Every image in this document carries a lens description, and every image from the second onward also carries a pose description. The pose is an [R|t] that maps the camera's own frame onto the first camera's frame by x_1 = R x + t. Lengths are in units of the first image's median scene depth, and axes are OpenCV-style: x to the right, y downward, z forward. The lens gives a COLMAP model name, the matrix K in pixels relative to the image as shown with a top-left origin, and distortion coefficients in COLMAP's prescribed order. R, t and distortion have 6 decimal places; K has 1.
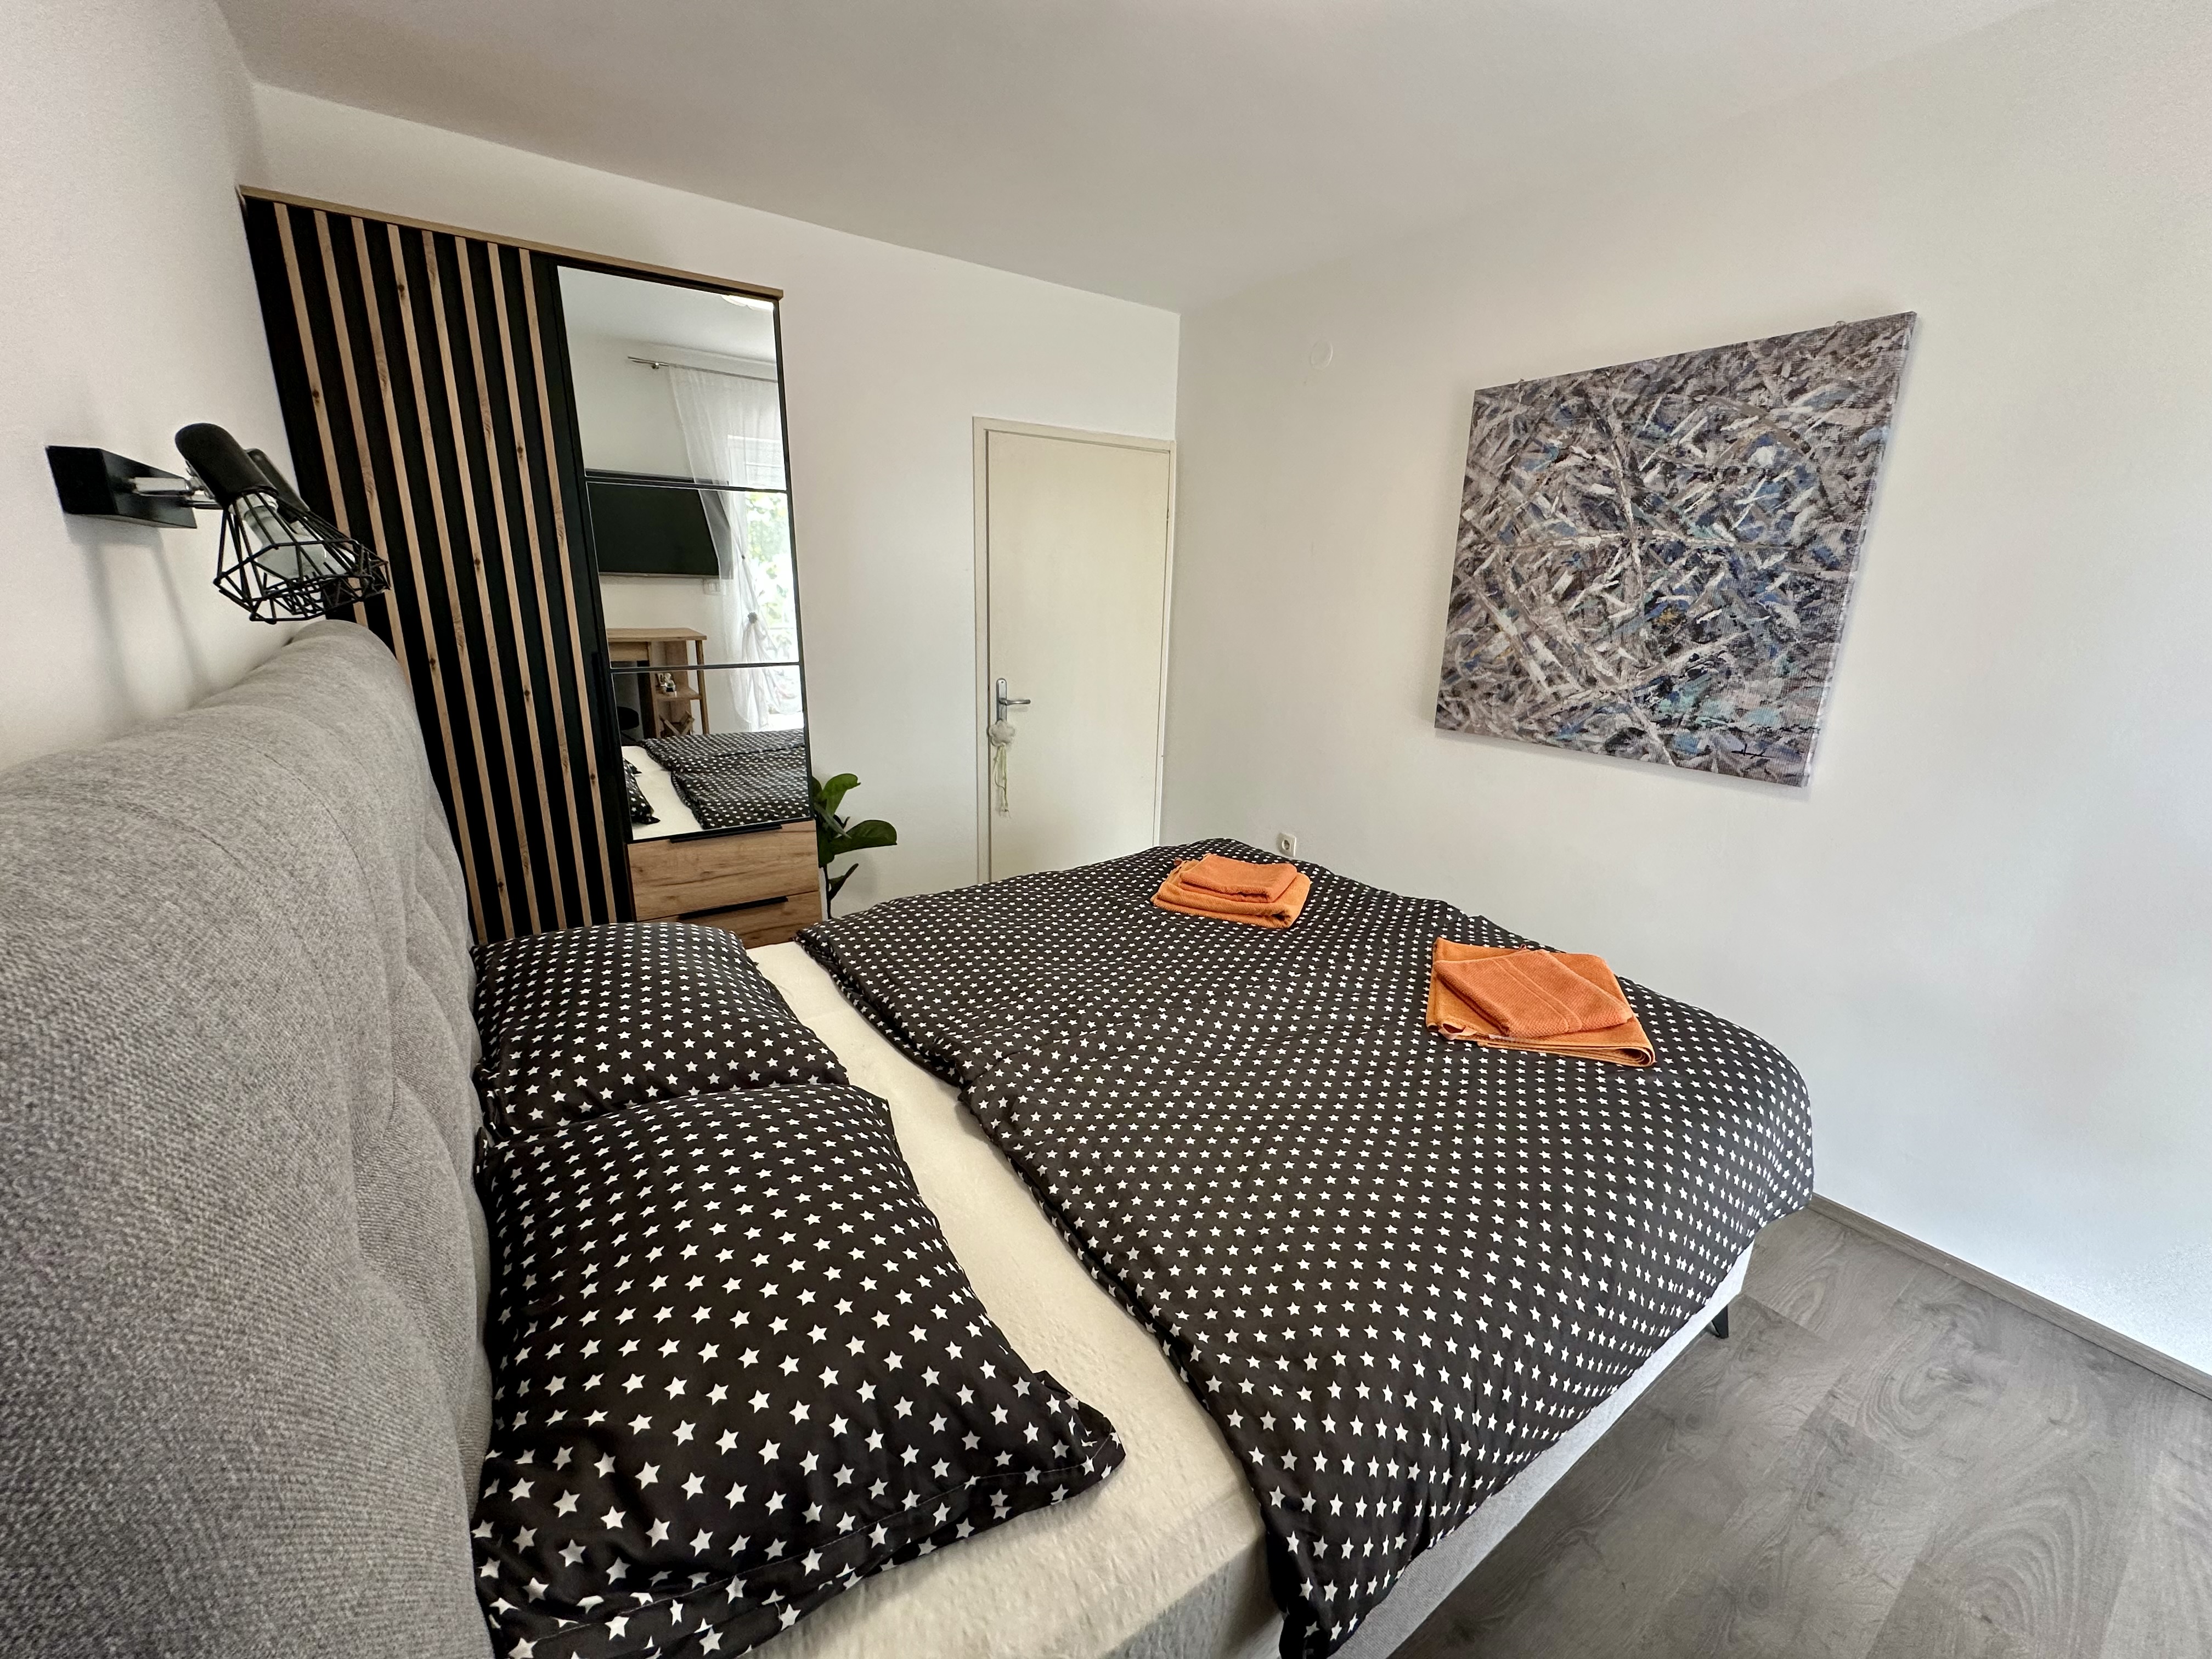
lens RADIAL K [[883.2, 0, 1109.1], [0, 883.2, 826.8], [0, 0, 1]] dist [-0.002141, 0.000393]
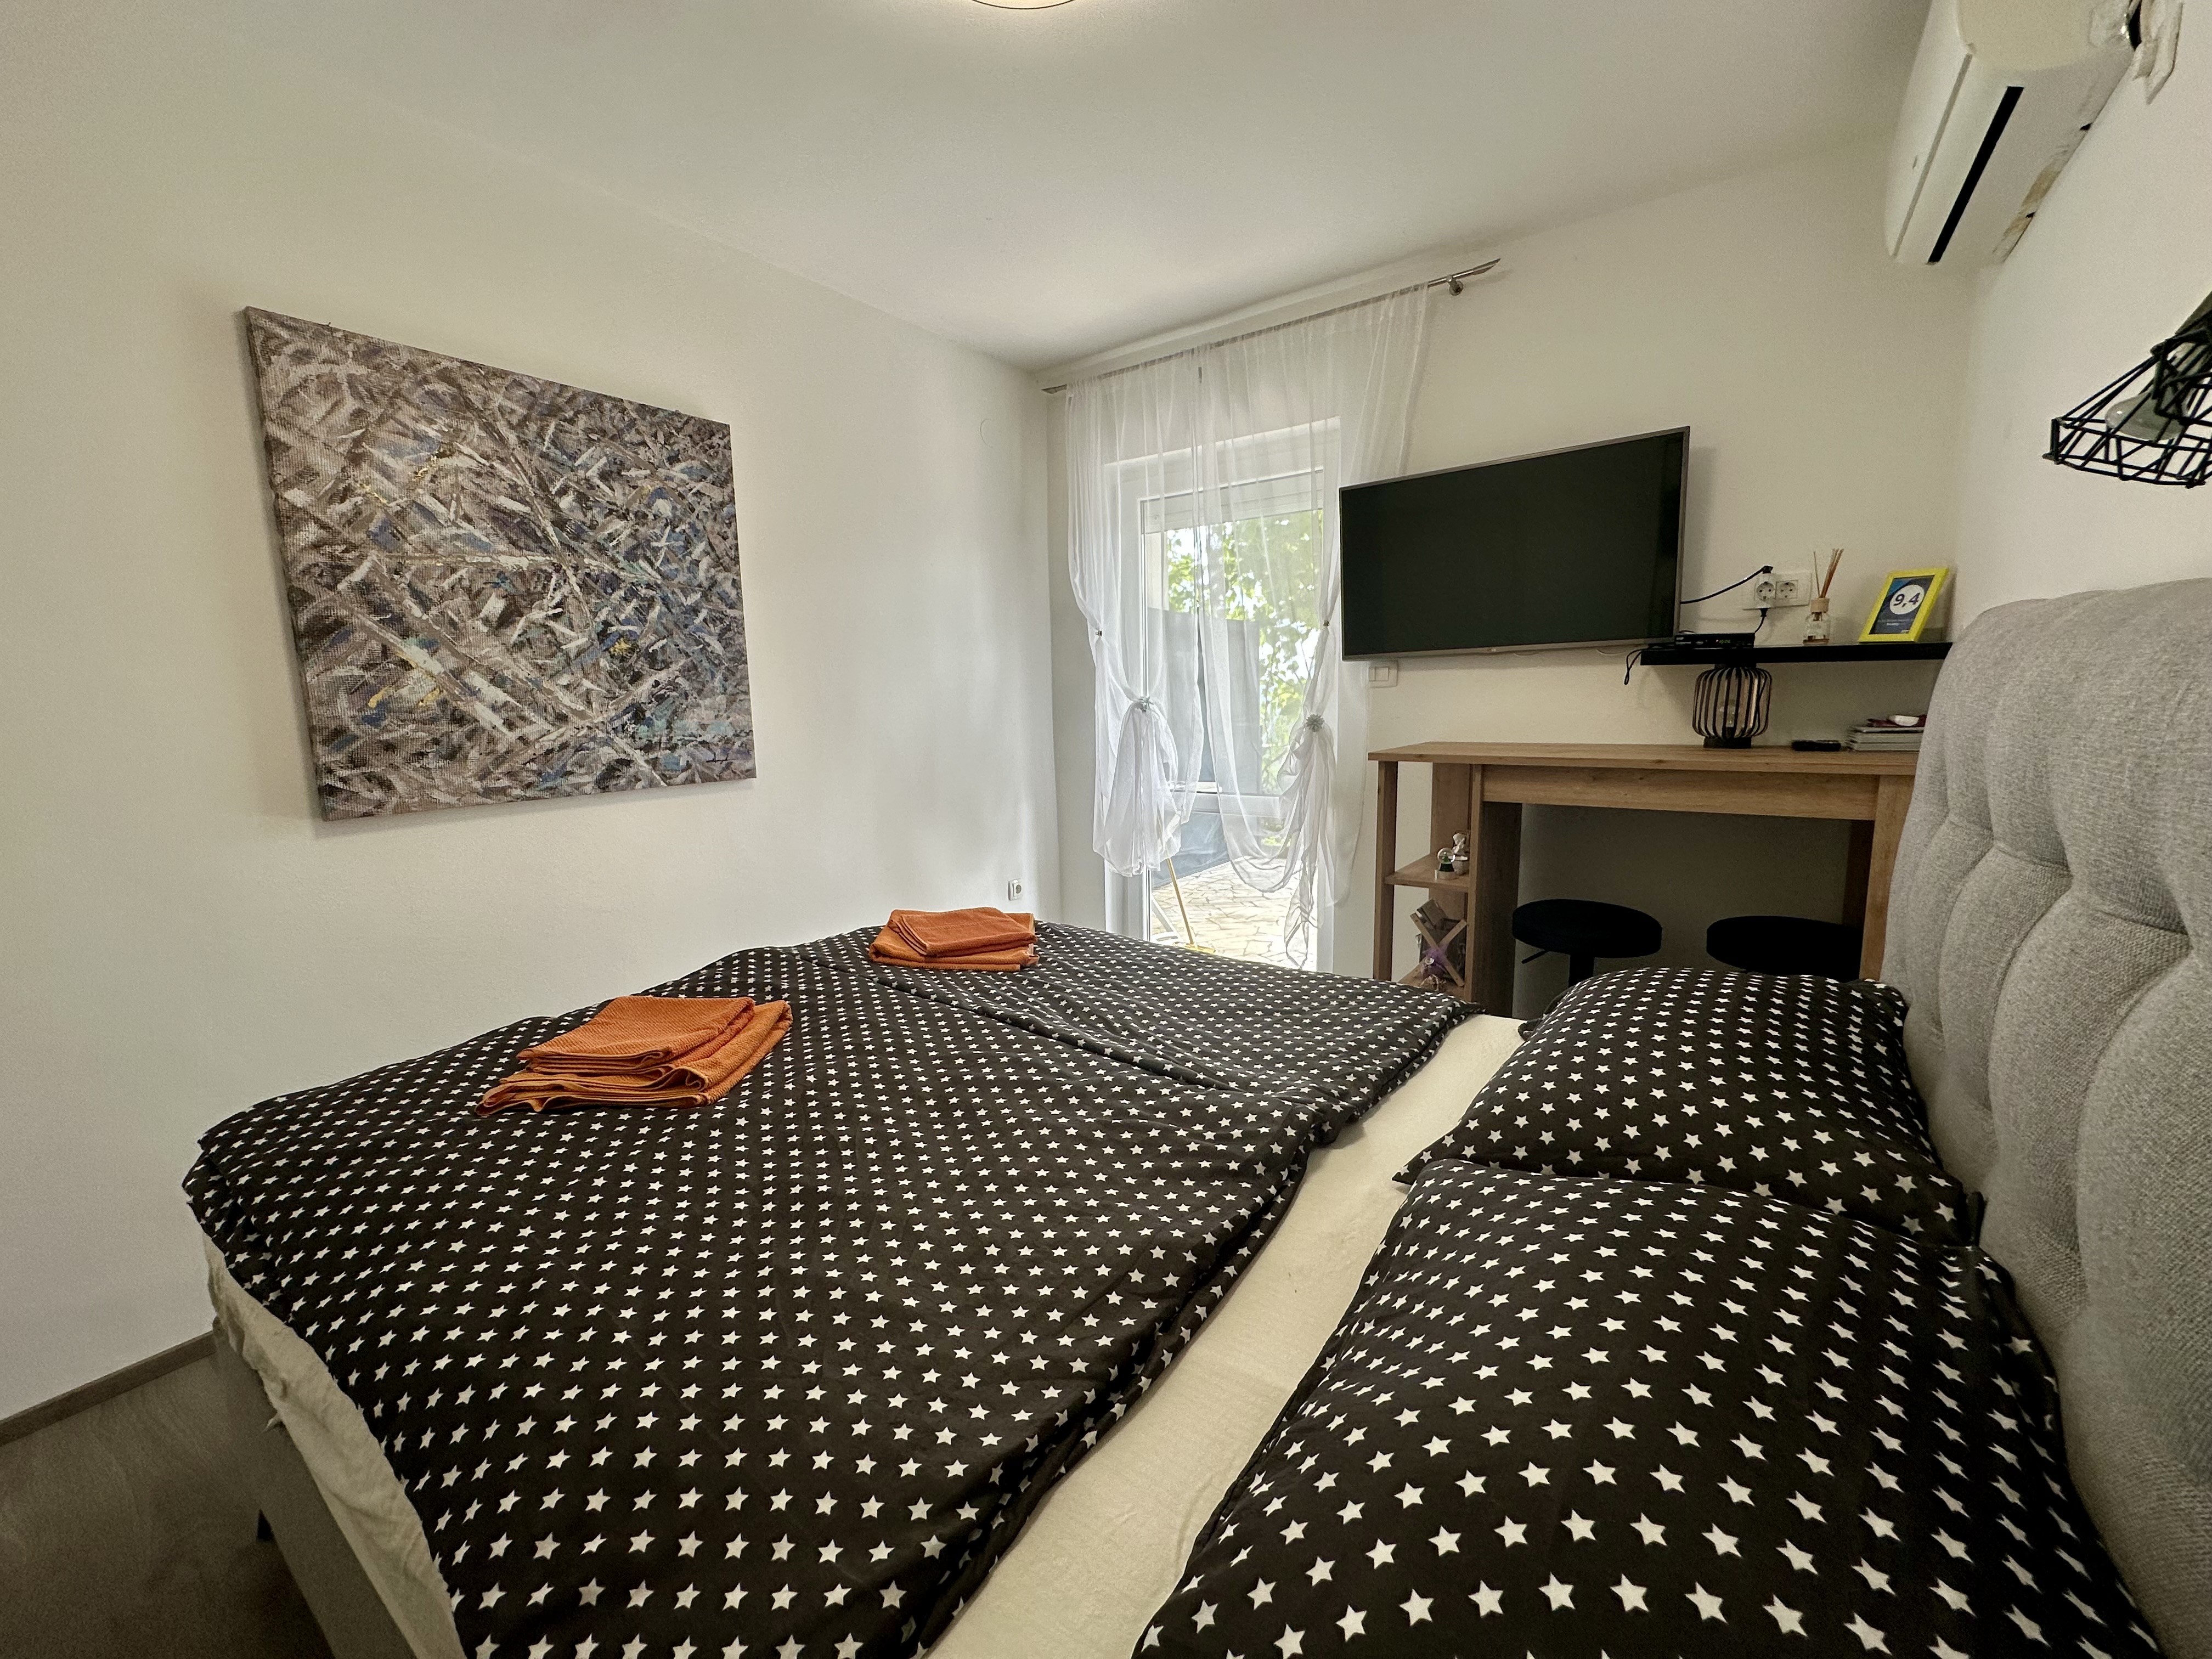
lens RADIAL K [[883.2, 0, 1102.8], [0, 883.2, 826.5], [0, 0, 1]] dist [-0.002141, 0.000393]
pose [[-0.336140, -0.154002, 0.929136, -0.508764], [0.264289, 0.931477, 0.250004, -0.145753], [-0.903970, 0.329597, -0.272405, 0.807851]]
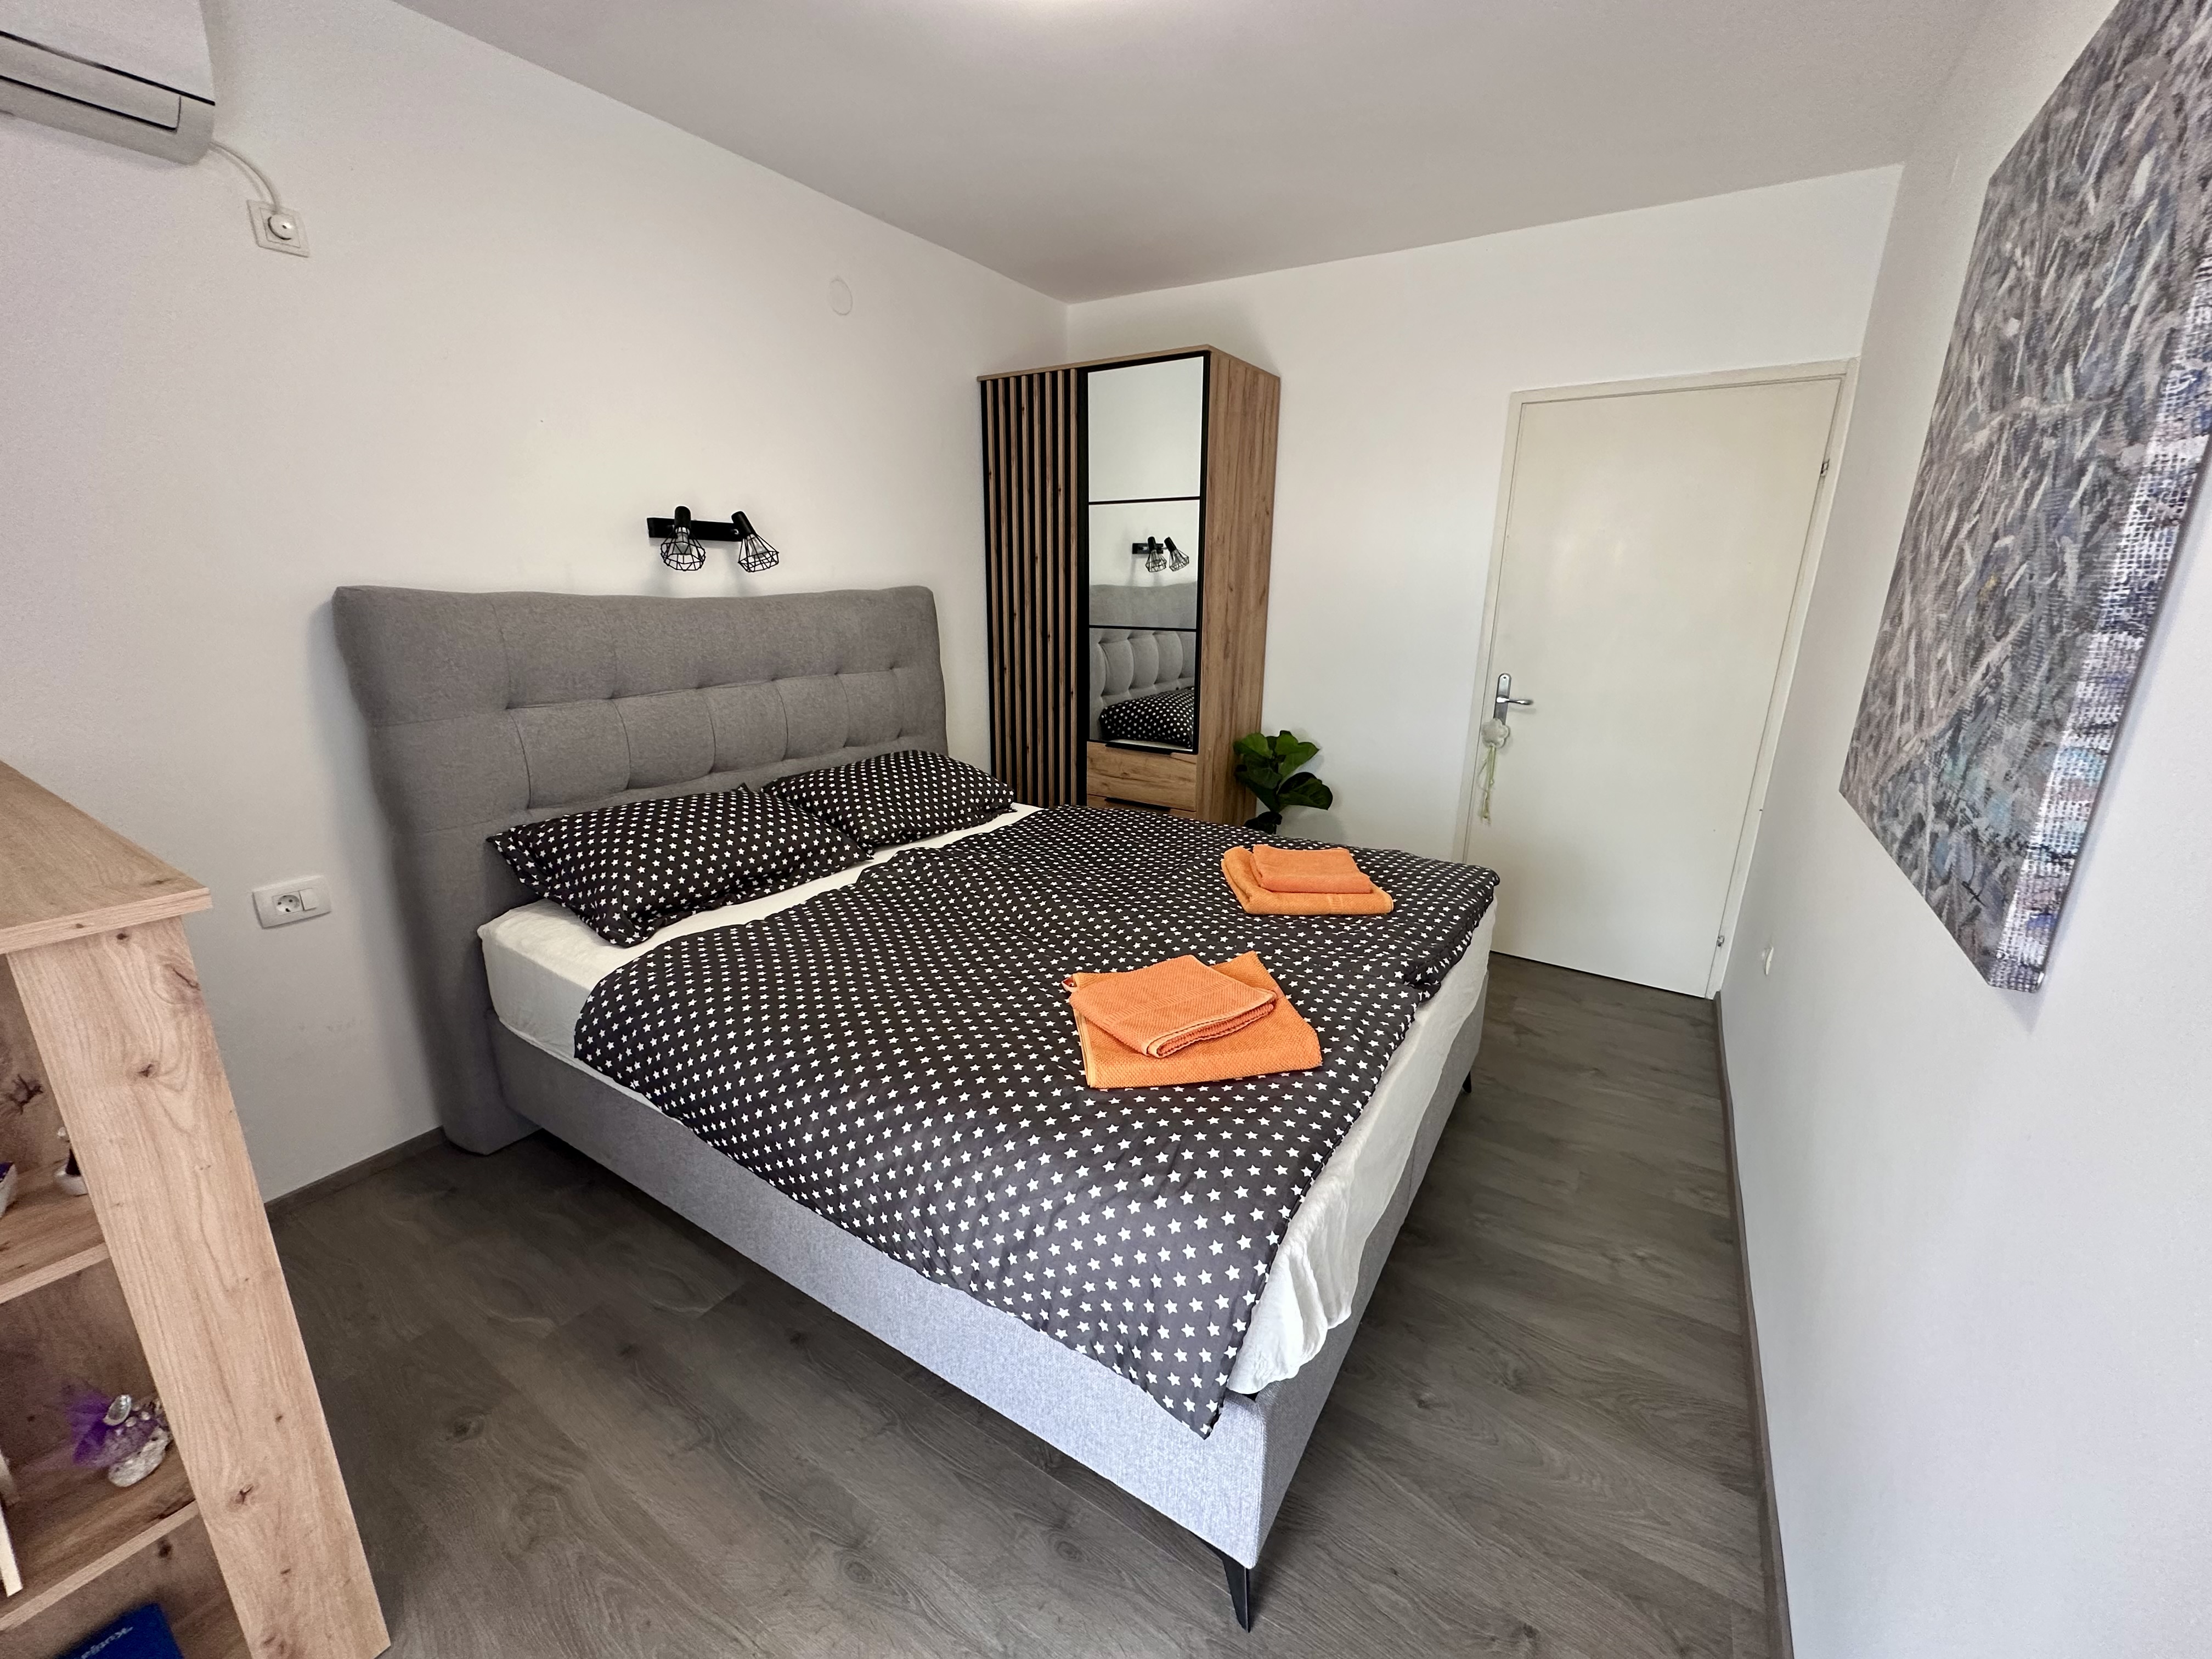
lens RADIAL K [[883.2, 0, 1104.8], [0, 883.2, 825.9], [0, 0, 1]] dist [-0.002141, 0.000393]
pose [[0.389241, 0.232939, -0.891196, 0.854253], [-0.250186, 0.957862, 0.141093, -0.062299], [0.886509, 0.168045, 0.431118, 0.390663]]
